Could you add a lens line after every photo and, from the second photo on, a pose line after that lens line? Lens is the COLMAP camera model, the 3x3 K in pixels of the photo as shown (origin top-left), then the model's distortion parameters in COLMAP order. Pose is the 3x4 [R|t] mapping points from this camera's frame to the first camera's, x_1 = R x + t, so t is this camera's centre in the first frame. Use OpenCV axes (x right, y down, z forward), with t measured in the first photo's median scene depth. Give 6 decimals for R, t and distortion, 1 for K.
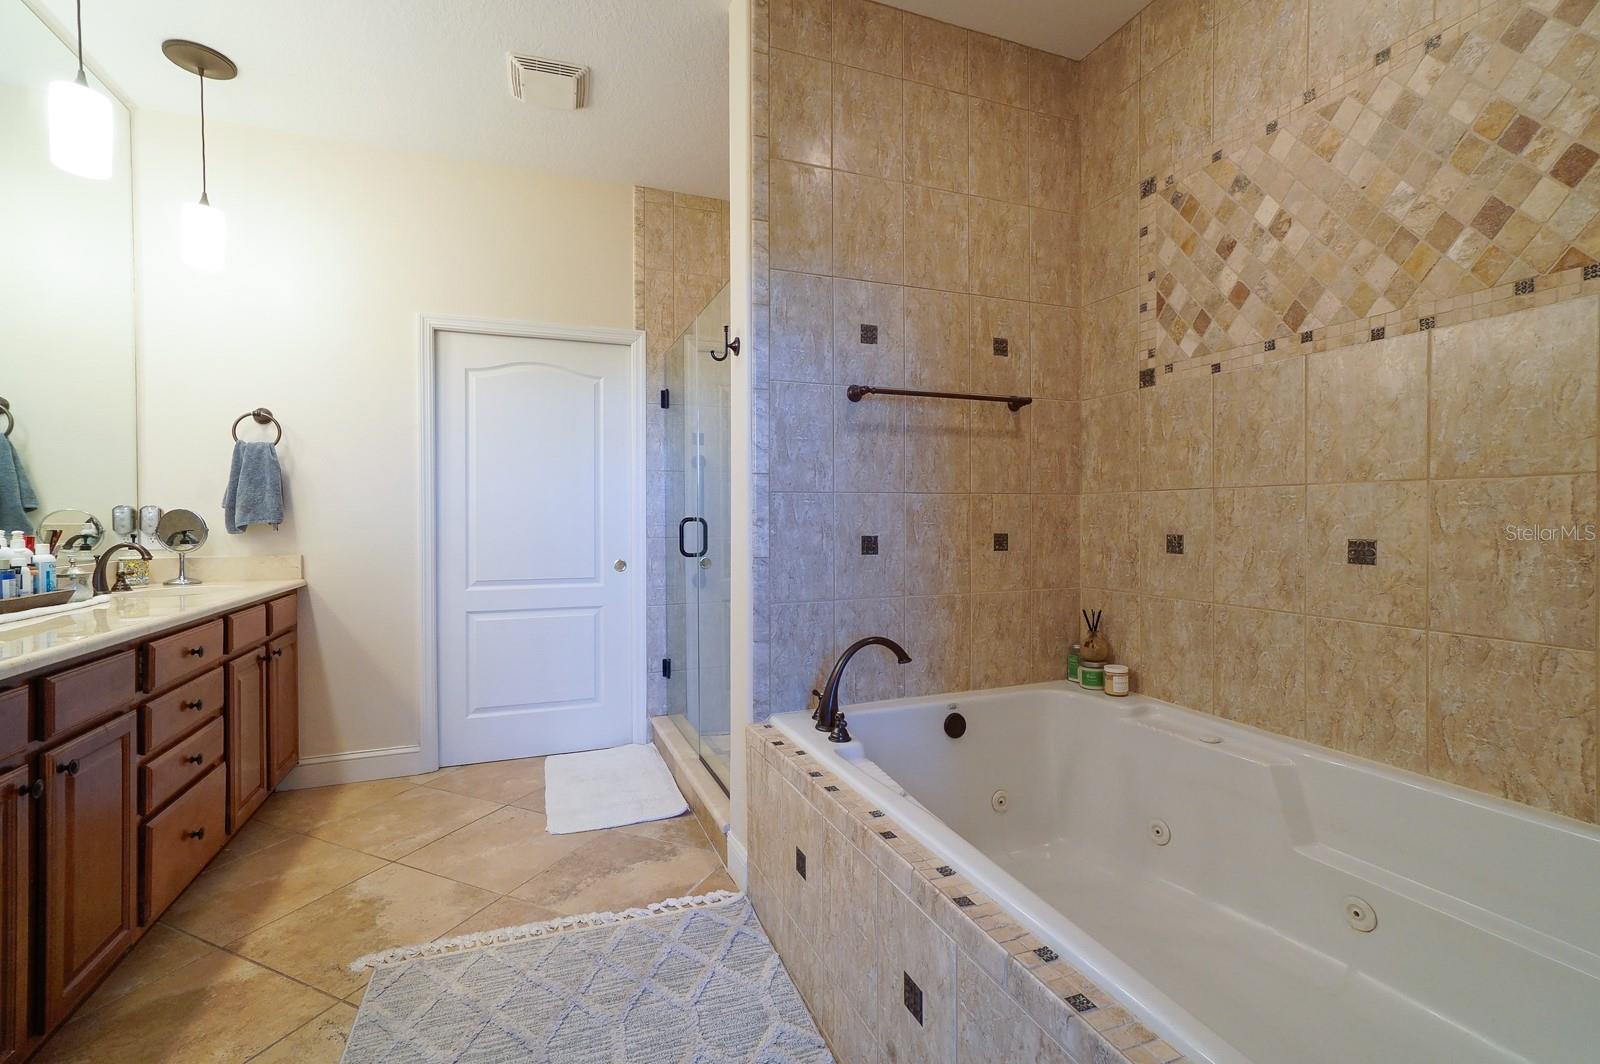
lens RADIAL K [[690.0, 0, 786.7], [0, 690.0, 513.3], [0, 0, 1]] dist [-0.017016, 0.013638]
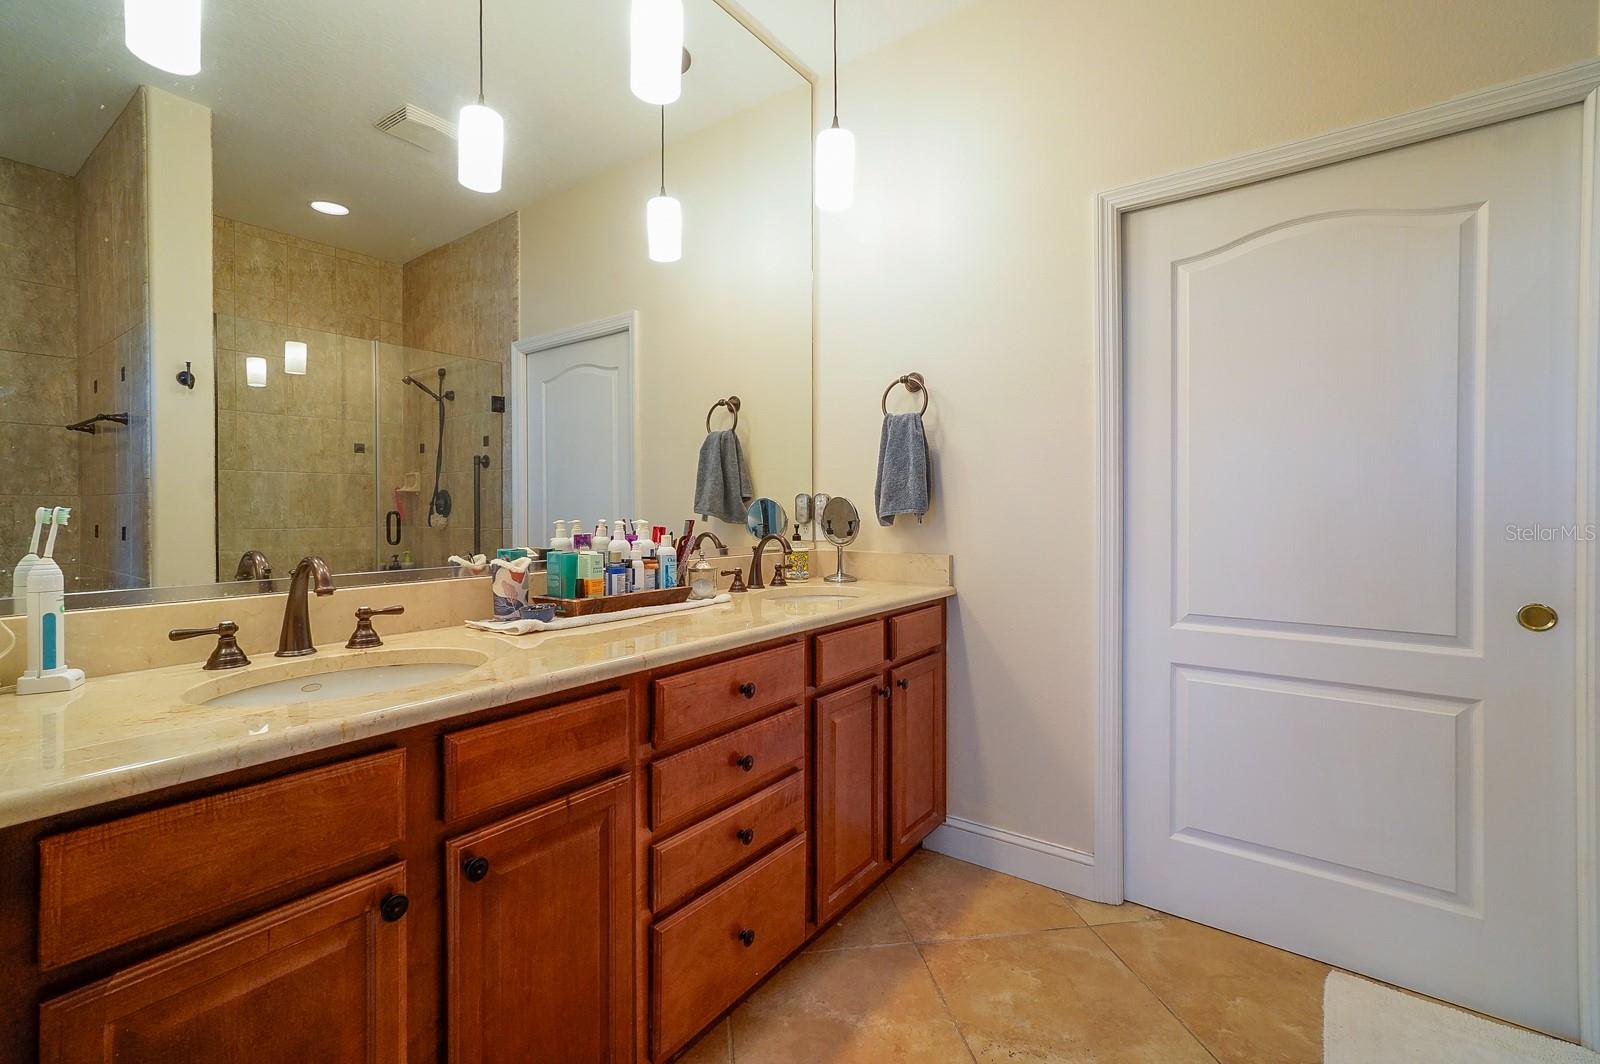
lens RADIAL K [[690.0, 0, 786.7], [0, 690.0, 513.3], [0, 0, 1]] dist [-0.017016, 0.013638]
pose [[0.522222, 0.010286, -0.852748, -0.153823], [0.002993, 0.999899, 0.013894, 0.002391], [0.852804, -0.009808, 0.522138, 0.477095]]
